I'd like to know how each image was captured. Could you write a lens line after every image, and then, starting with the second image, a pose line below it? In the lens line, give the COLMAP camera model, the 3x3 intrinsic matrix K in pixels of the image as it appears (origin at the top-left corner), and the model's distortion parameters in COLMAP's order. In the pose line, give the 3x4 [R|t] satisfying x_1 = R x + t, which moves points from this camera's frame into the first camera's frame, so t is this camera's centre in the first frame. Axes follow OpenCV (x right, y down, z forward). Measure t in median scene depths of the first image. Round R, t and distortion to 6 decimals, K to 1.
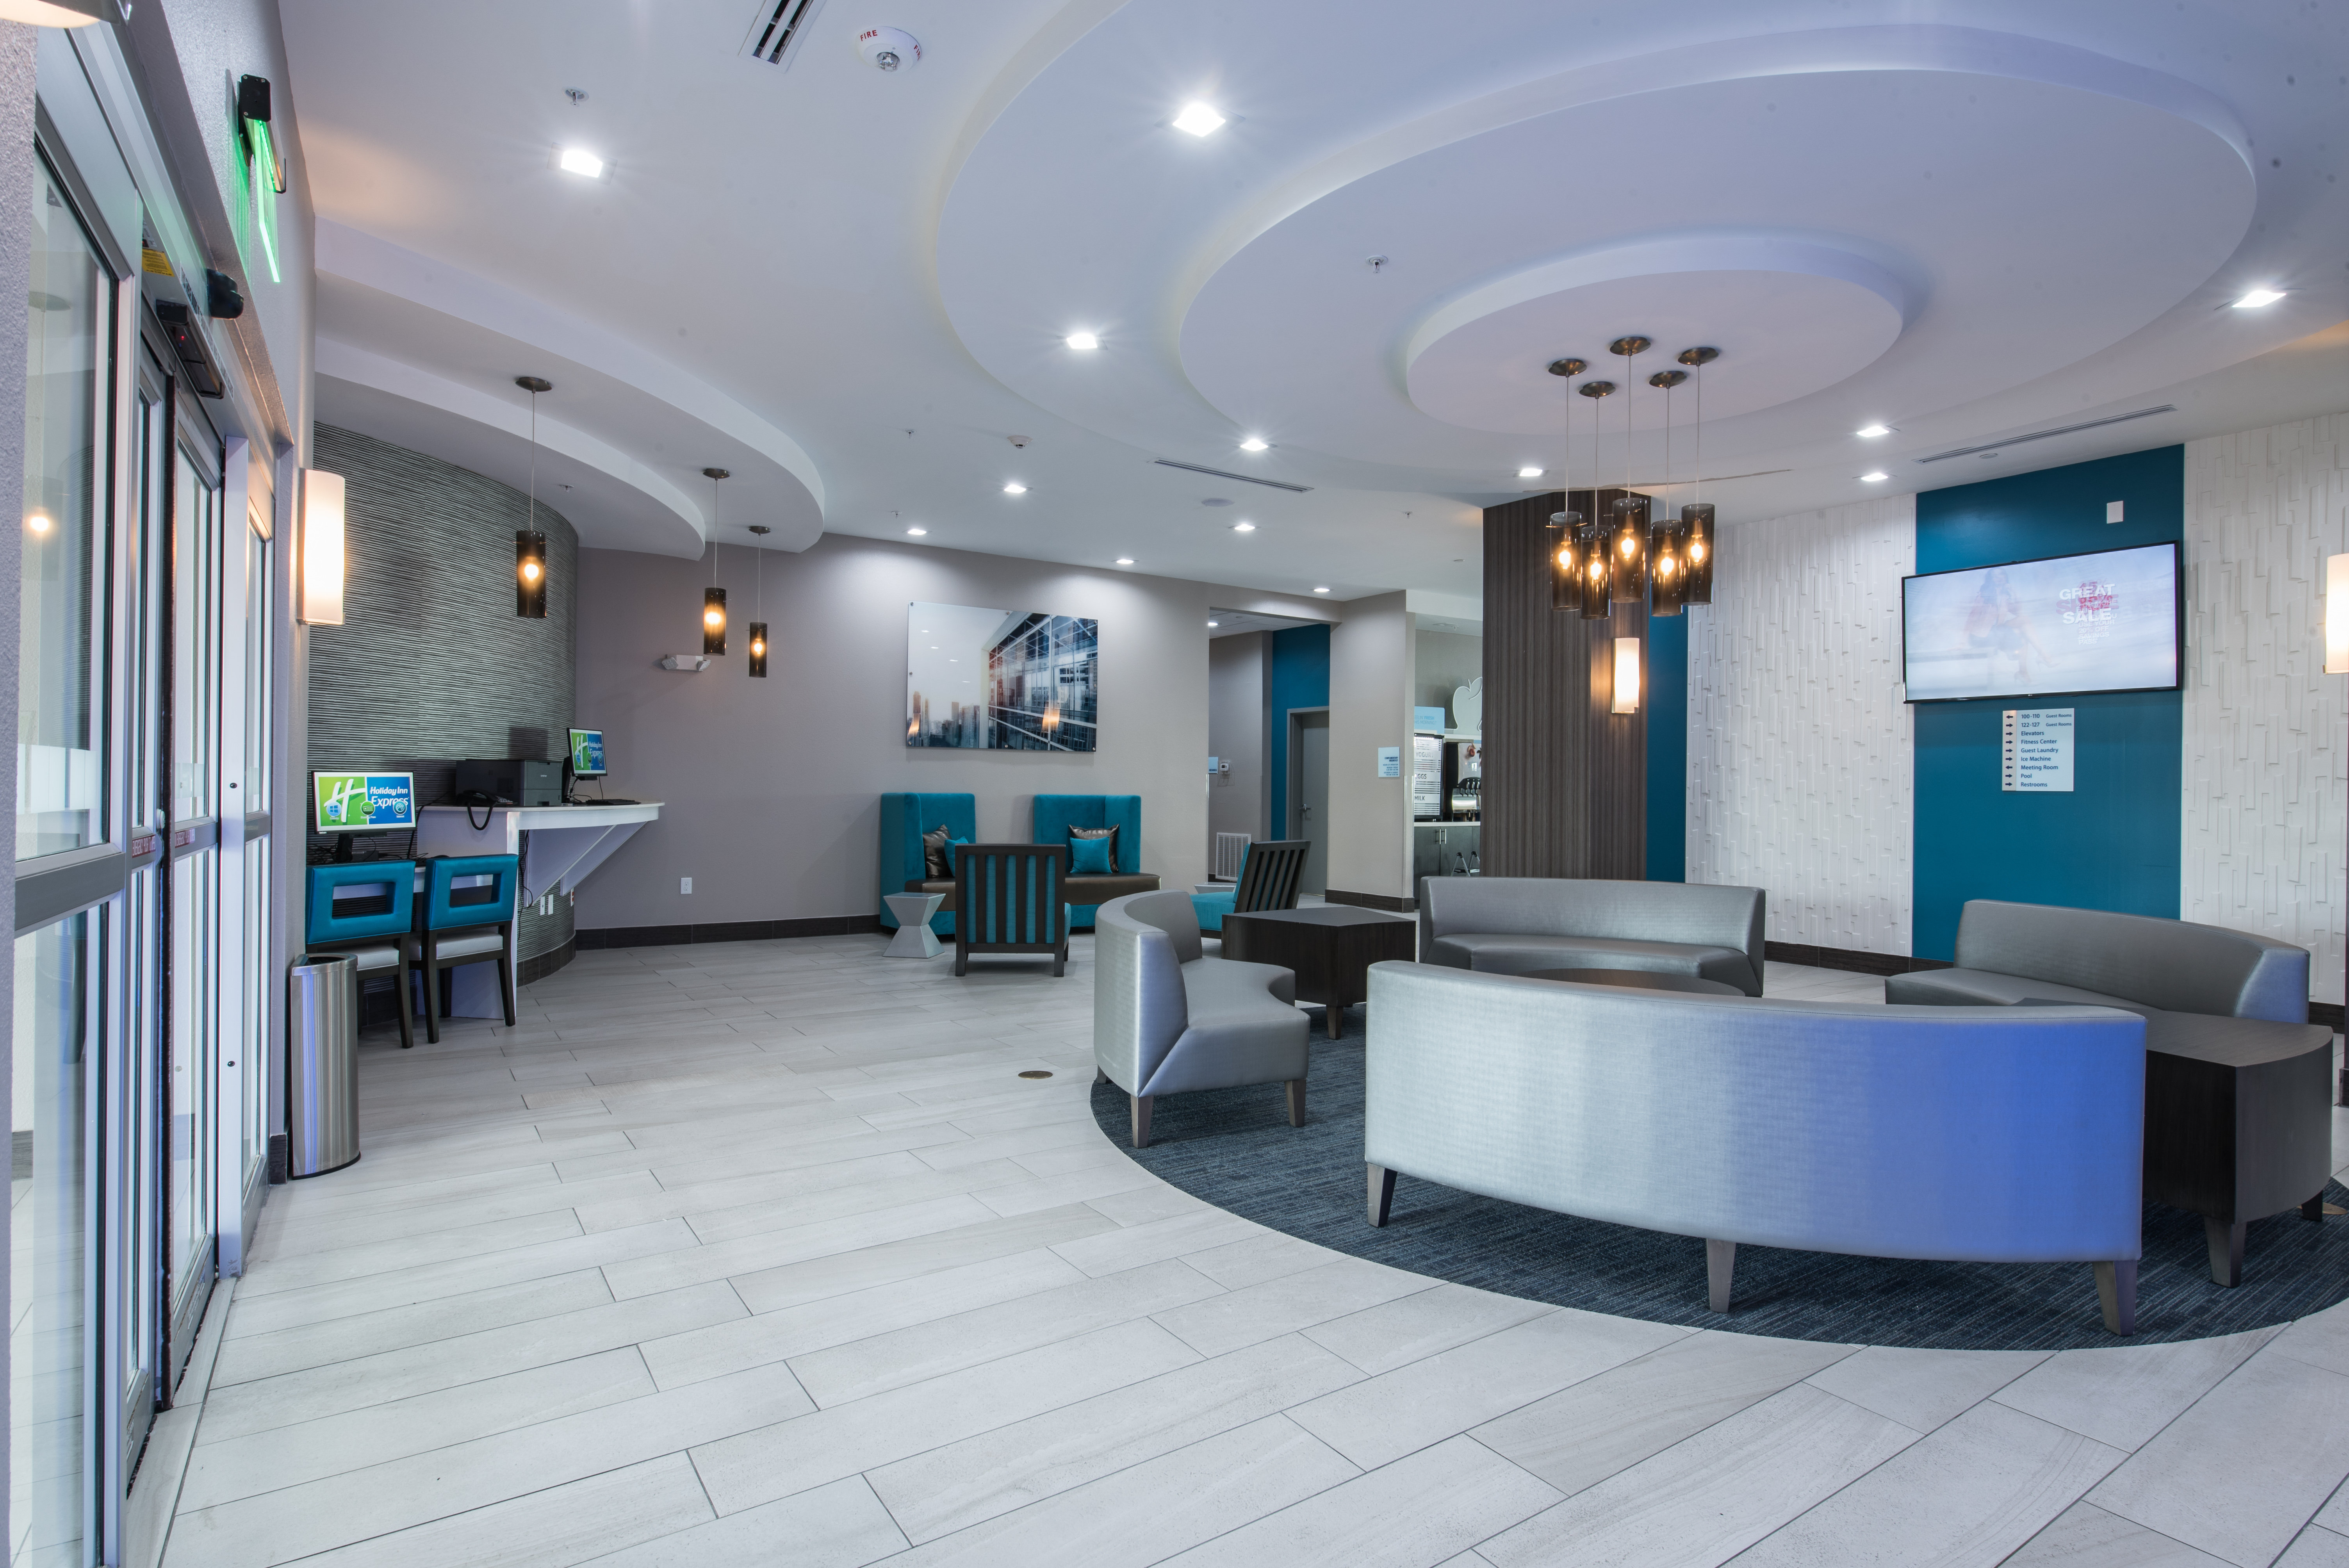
lens RADIAL K [[1171.6, 0, 1174.5], [0, 1171.6, 784.0], [0, 0, 1]] dist [-0.001558, -0.001572]
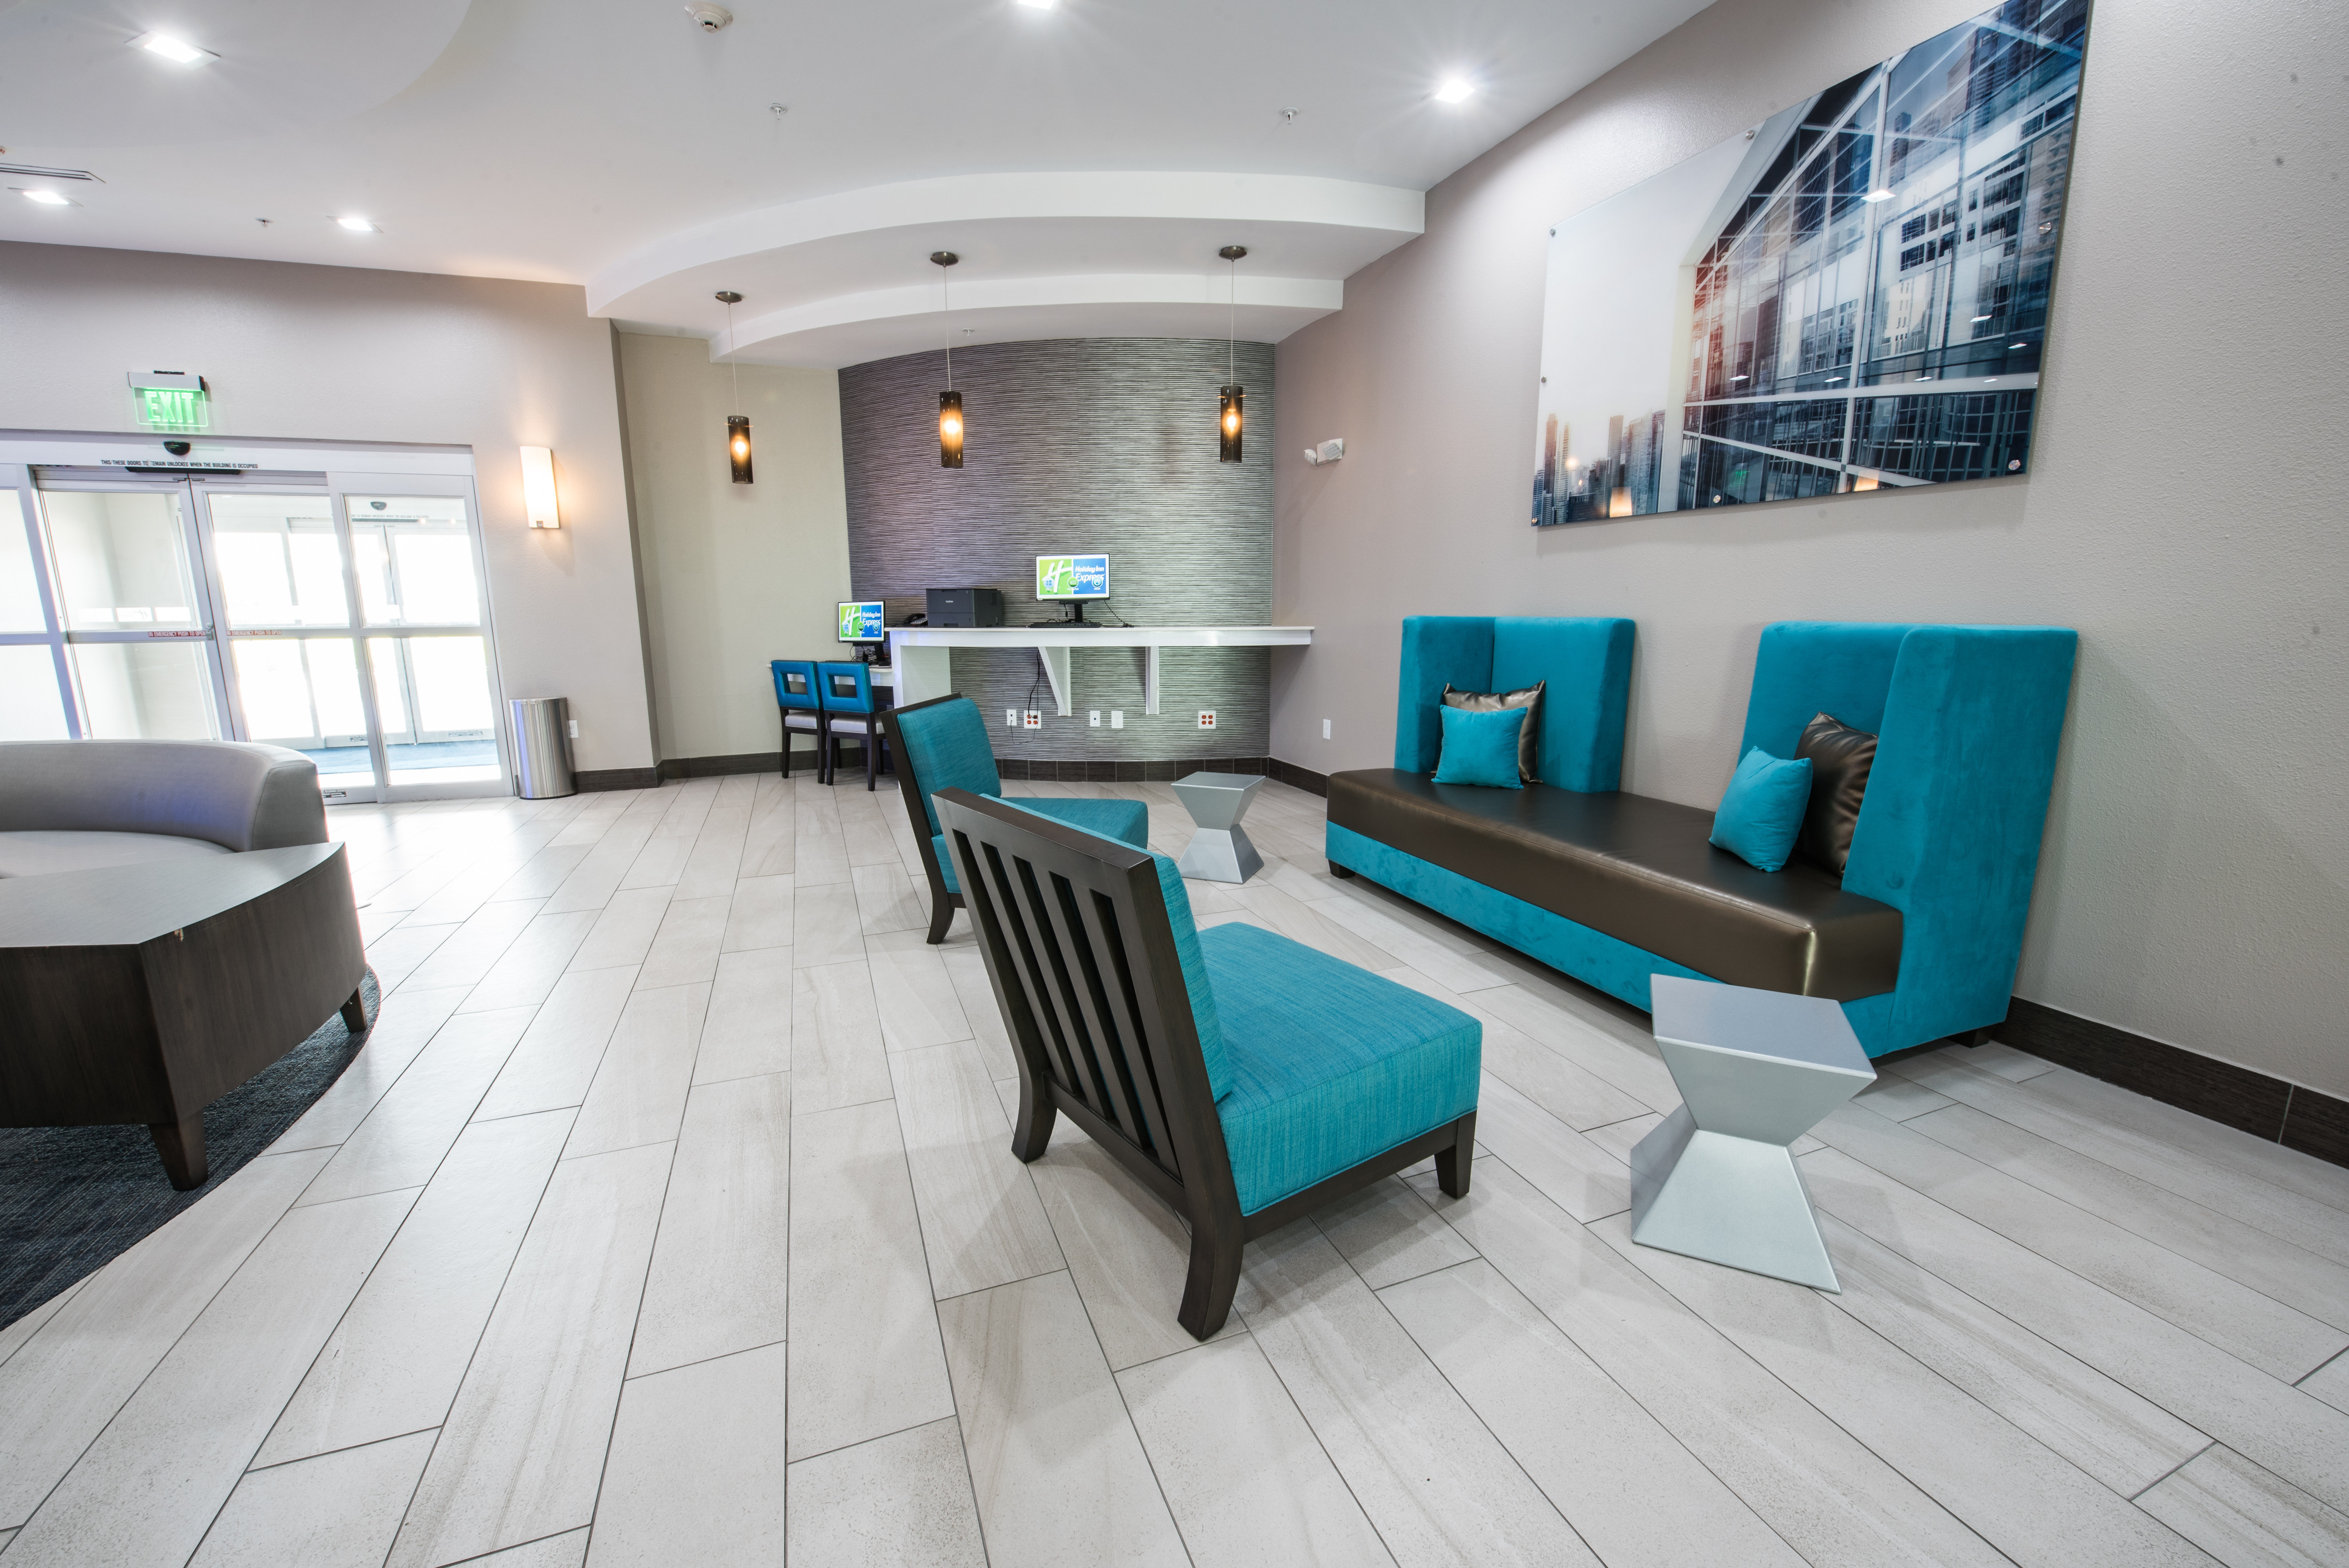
lens RADIAL K [[938.7, 0, 1171.0], [0, 938.7, 780.6], [0, 0, 1]] dist [-0.008068, -0.004693]
pose [[-0.222758, 0.166561, -0.960540, 0.219554], [0.005491, 0.985495, 0.169615, 0.007297], [0.974858, 0.032509, -0.220442, 0.884802]]
